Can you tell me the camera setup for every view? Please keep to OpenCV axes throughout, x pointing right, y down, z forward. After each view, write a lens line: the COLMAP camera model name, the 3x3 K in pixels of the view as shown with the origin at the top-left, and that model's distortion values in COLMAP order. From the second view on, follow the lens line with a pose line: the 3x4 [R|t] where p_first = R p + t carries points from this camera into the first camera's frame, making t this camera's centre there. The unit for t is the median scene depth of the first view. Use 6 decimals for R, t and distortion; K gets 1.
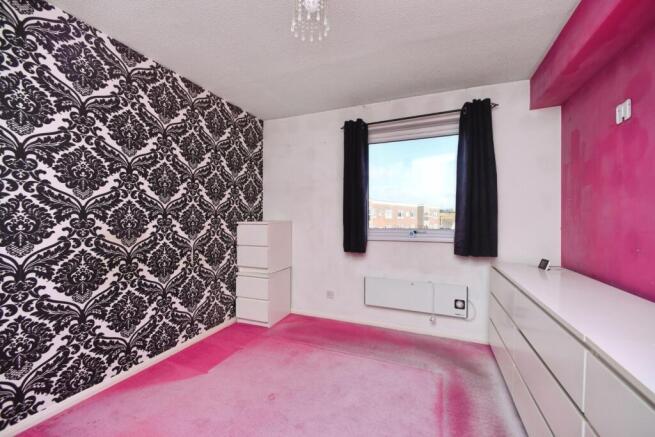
lens RADIAL K [[269.2, 0, 327.5], [0, 269.2, 218.5], [0, 0, 1]] dist [0.000538, -0.000169]
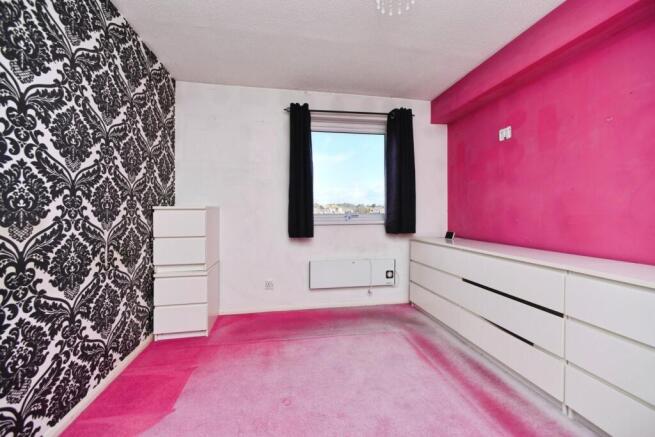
lens RADIAL K [[264.5, 0, 326.0], [0, 264.5, 211.5], [0, 0, 1]] dist [0.000317, -0.000241]
pose [[0.845367, -0.004144, 0.534170, -0.386434], [0.006590, 0.999975, -0.002671, 0.037474], [-0.534145, 0.005778, 0.845373, 0.146485]]
